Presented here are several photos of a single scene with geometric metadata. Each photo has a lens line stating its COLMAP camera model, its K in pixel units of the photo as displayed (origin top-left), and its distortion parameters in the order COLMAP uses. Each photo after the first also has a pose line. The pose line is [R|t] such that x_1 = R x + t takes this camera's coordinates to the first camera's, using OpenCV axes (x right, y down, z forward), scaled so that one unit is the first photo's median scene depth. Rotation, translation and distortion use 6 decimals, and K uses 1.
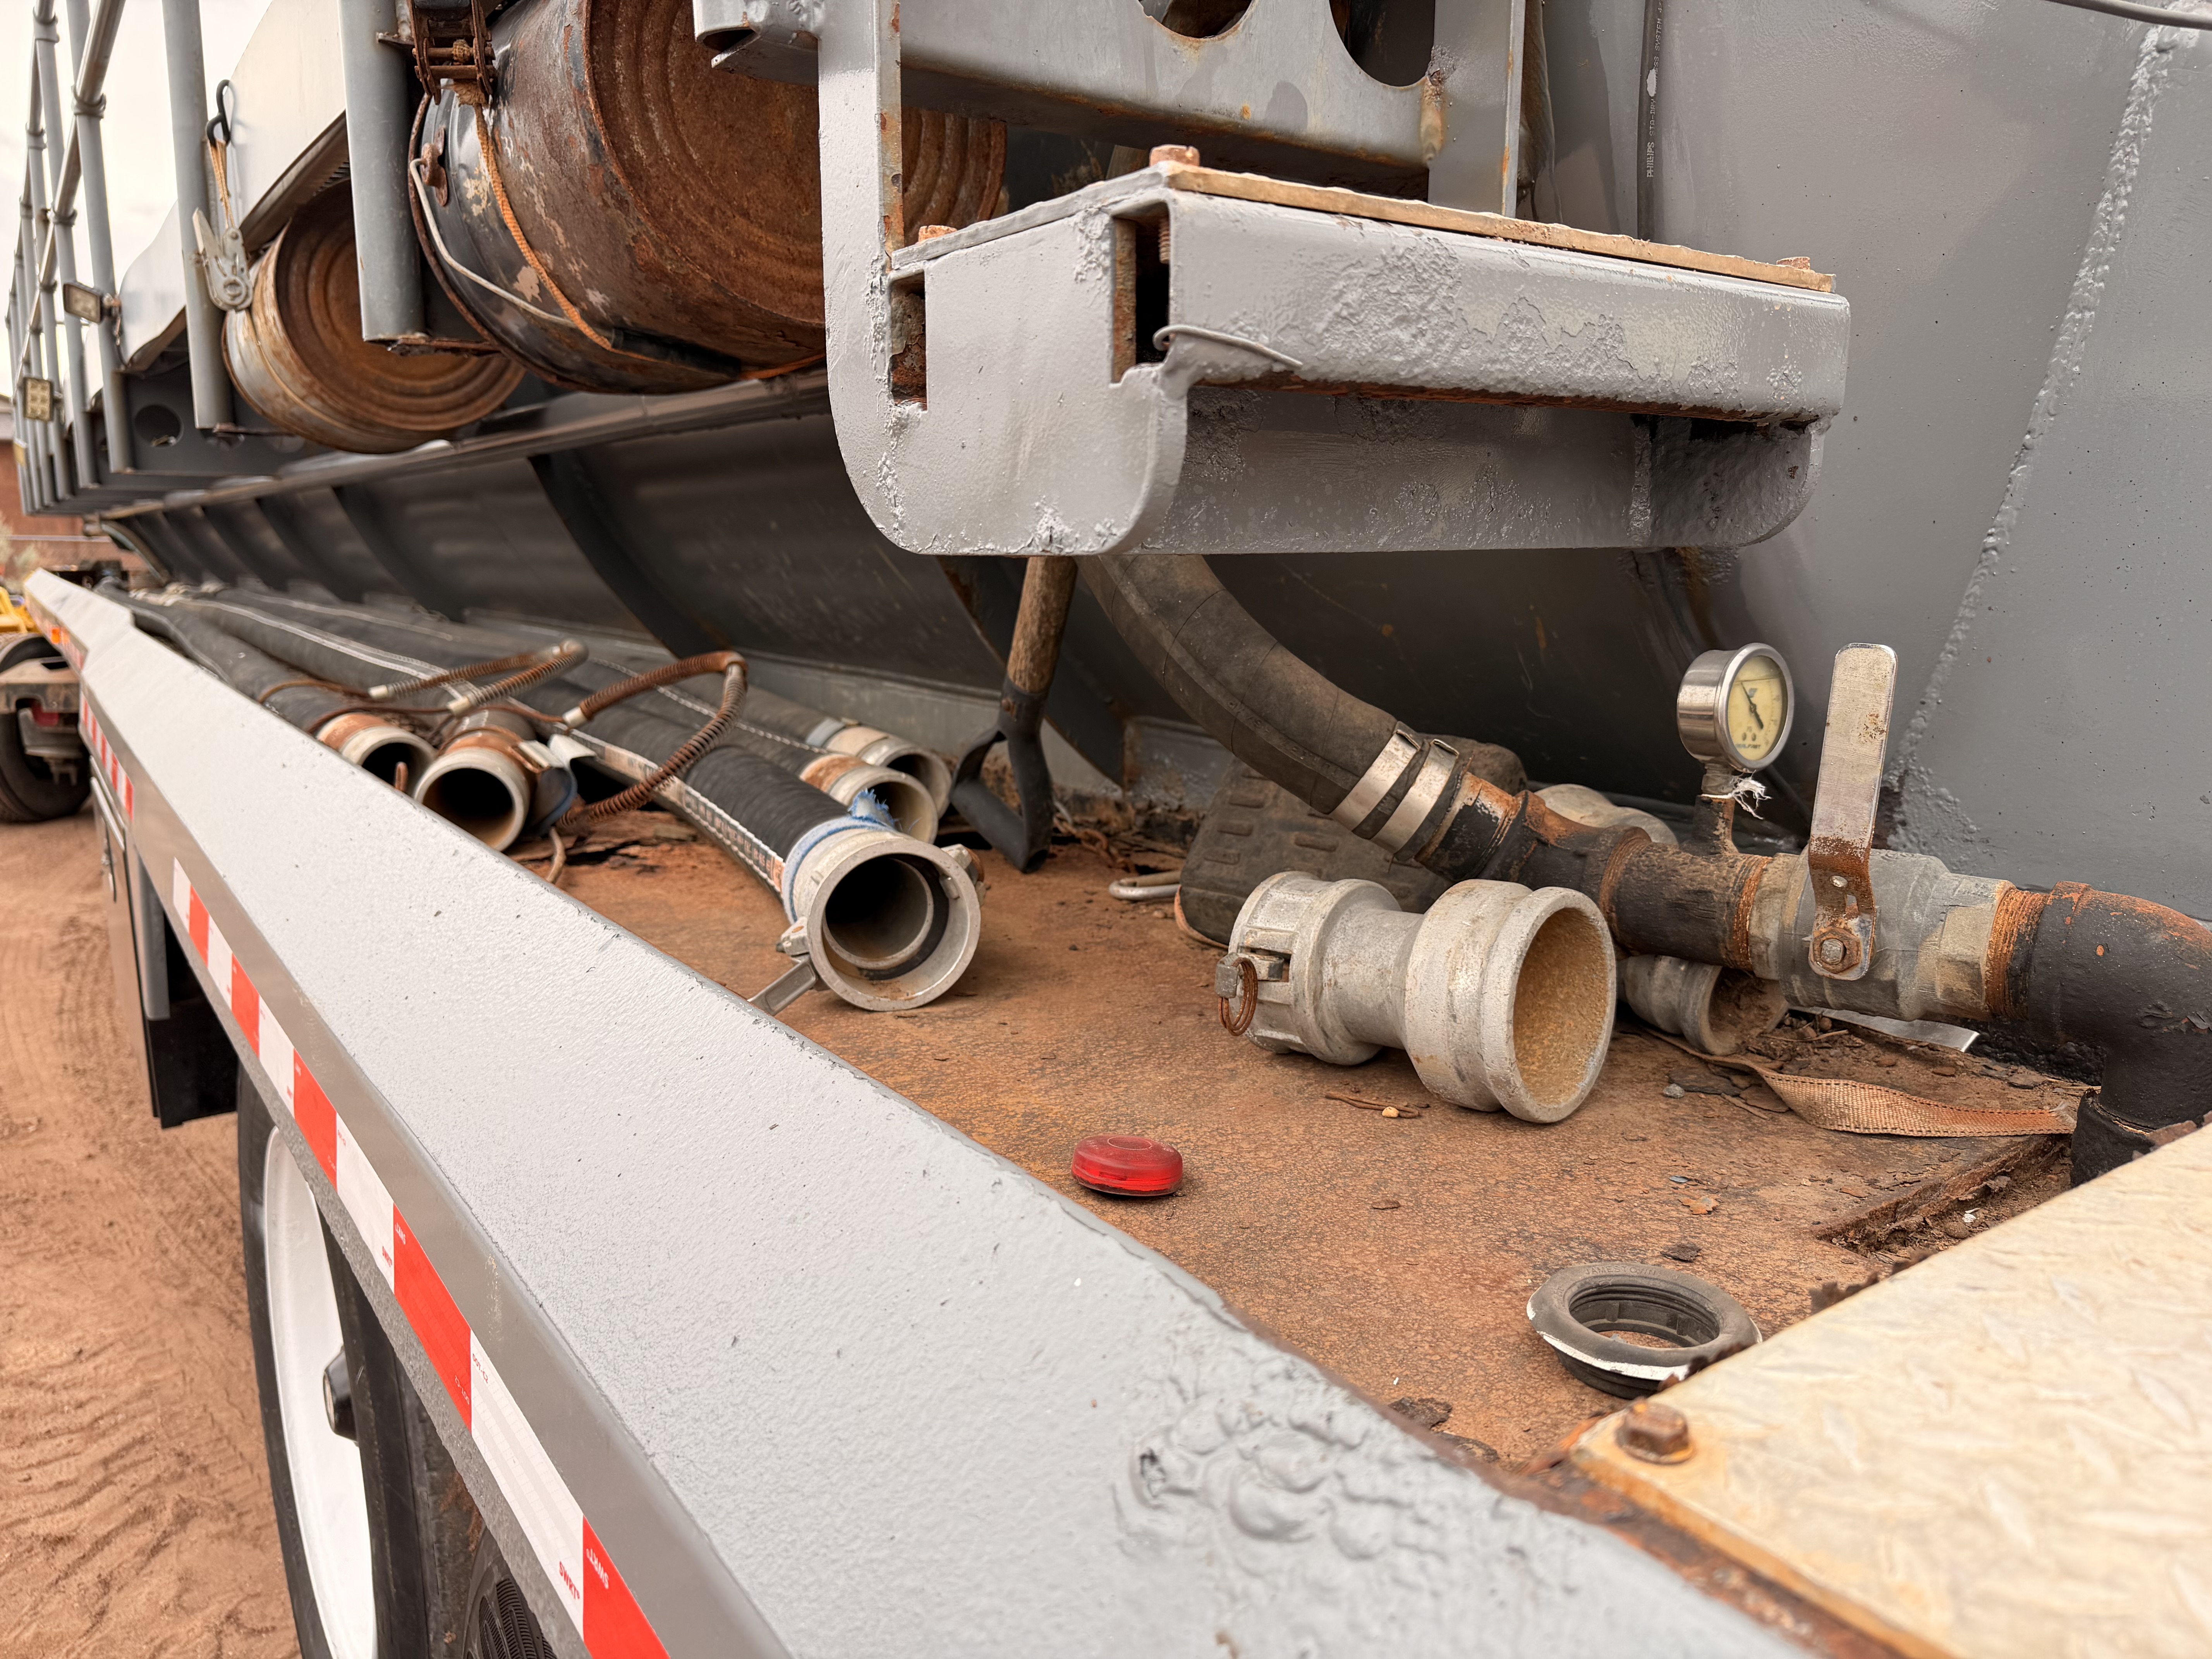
lens RADIAL K [[1568.5, 0, 1105.3], [0, 1568.5, 836.0], [0, 0, 1]] dist [0.061362, -0.081692]
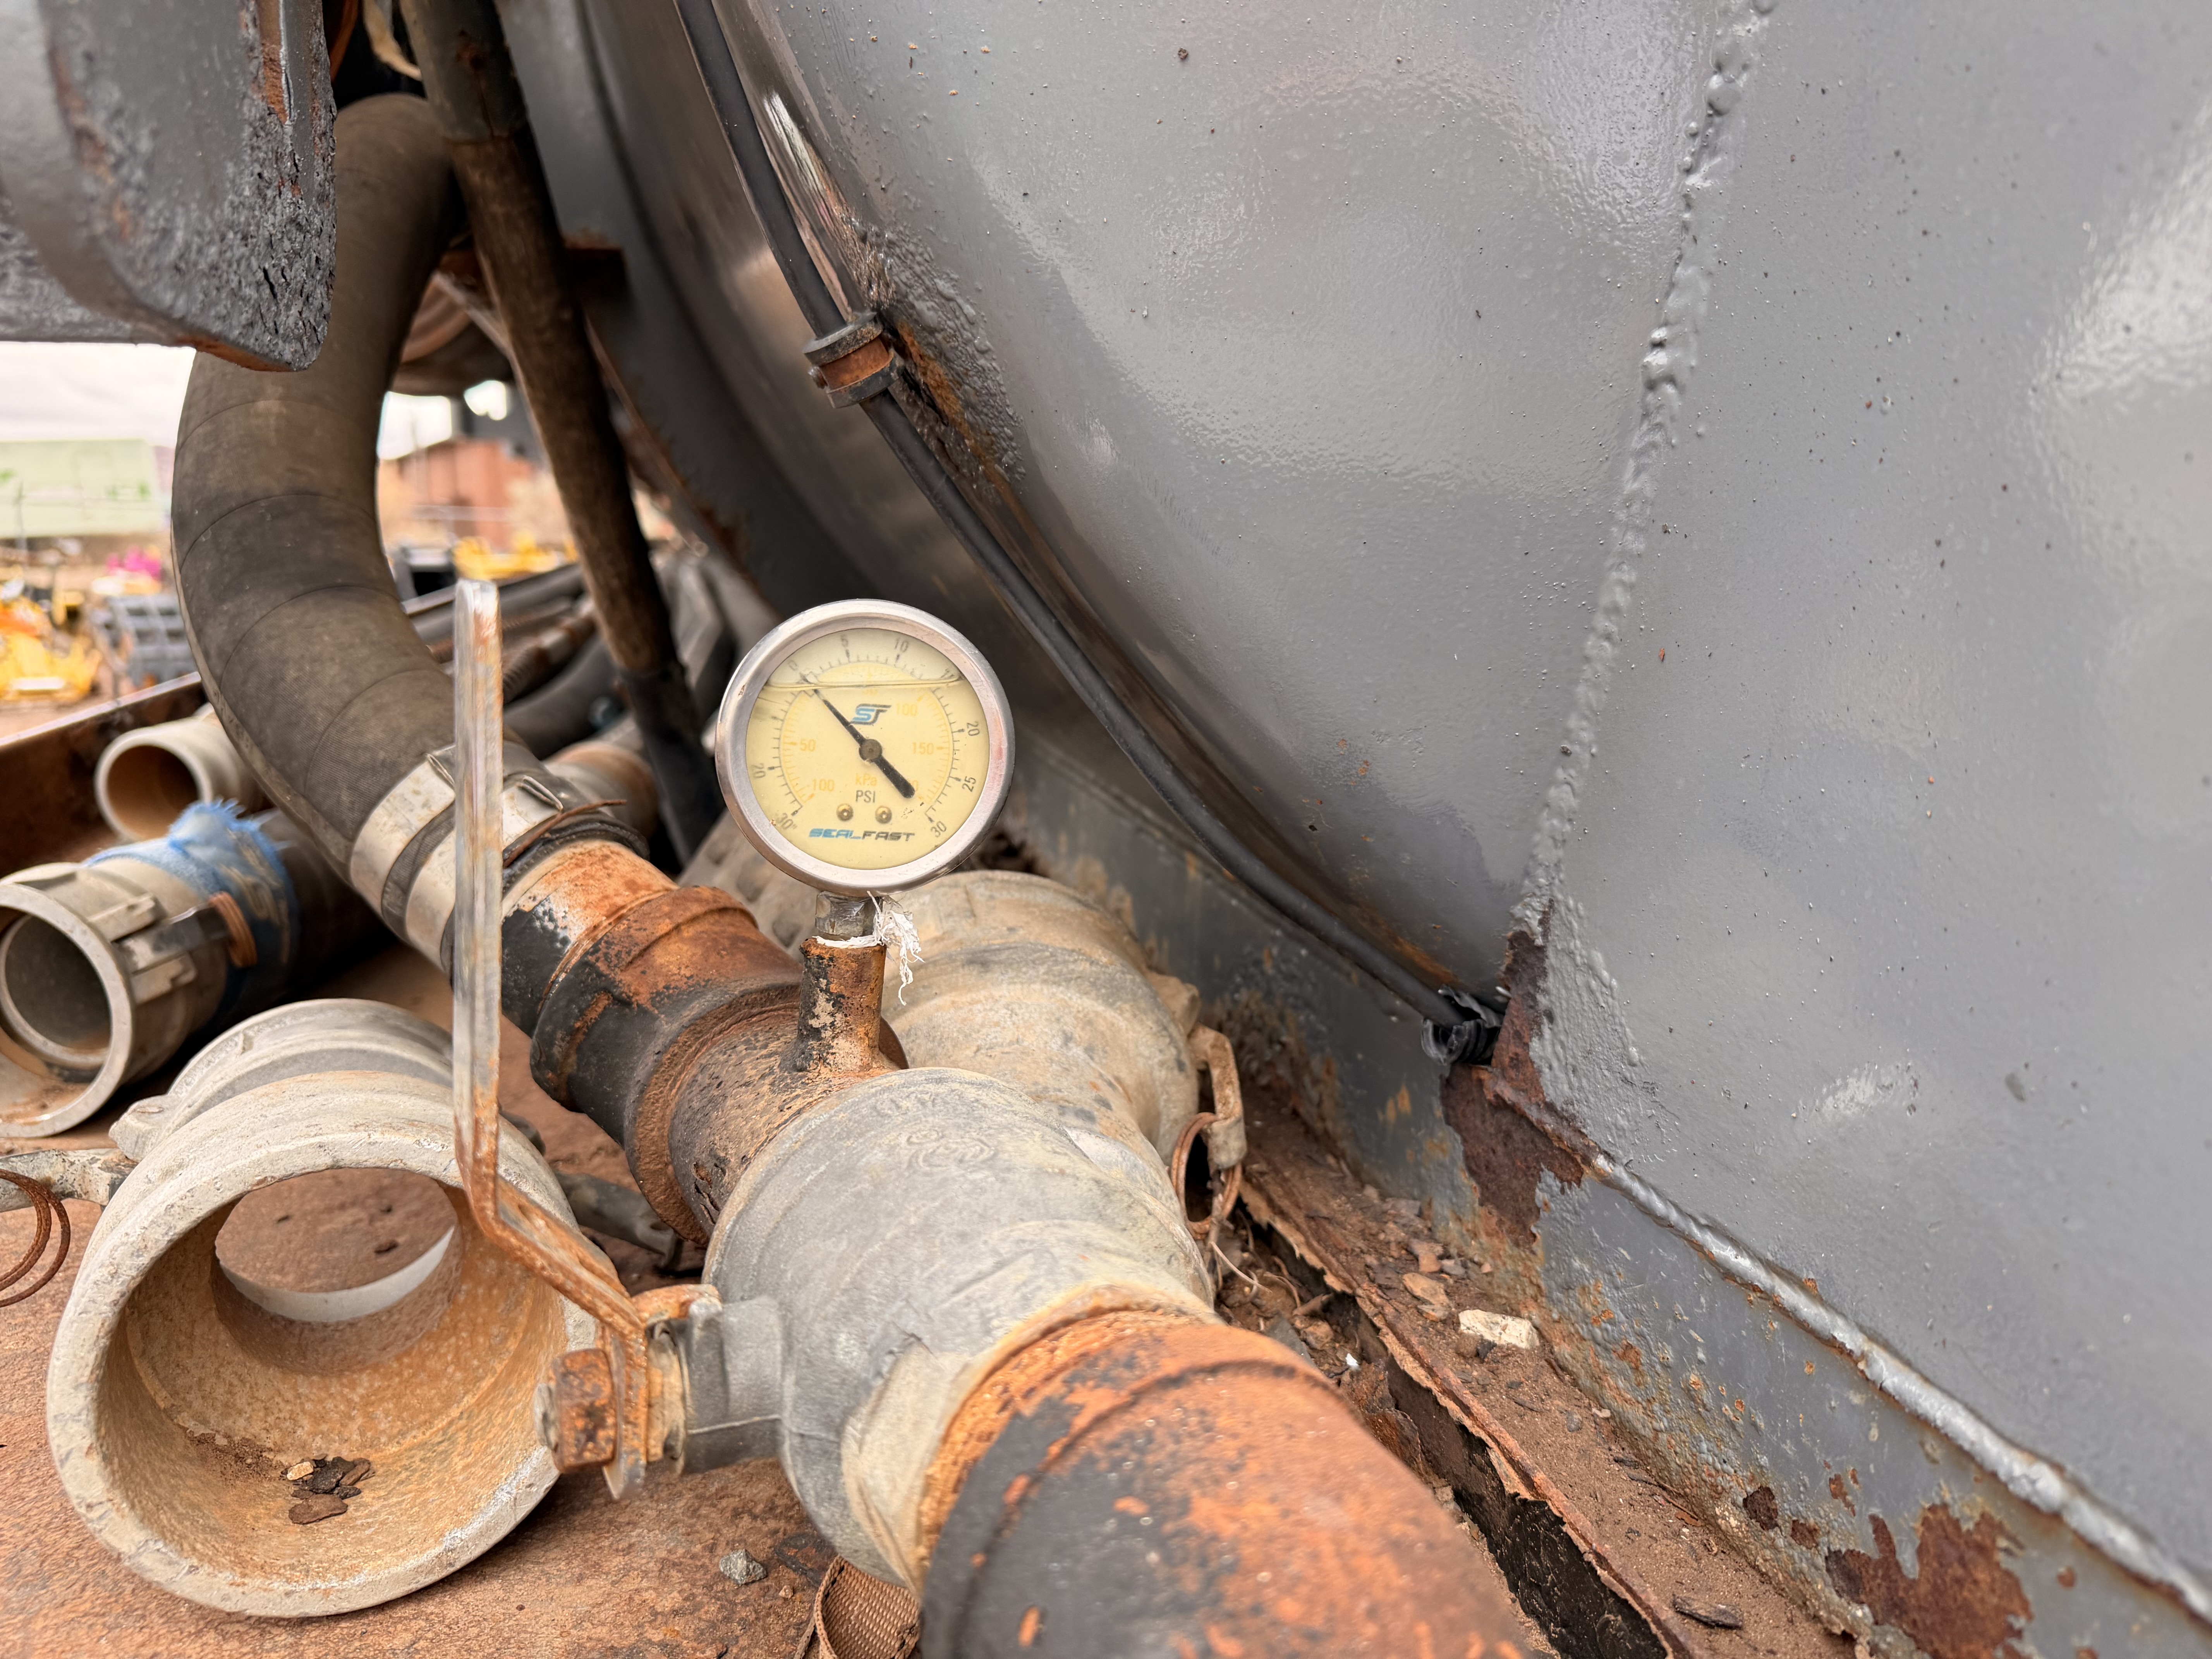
lens RADIAL K [[1558.6, 0, 1107.5], [0, 1558.6, 834.0], [0, 0, 1]] dist [0.066115, -0.104699]
pose [[0.942898, 0.064616, -0.326753, 0.544885], [-0.062147, 0.997905, 0.018005, -0.061969], [0.327231, 0.003330, 0.944938, 0.556695]]
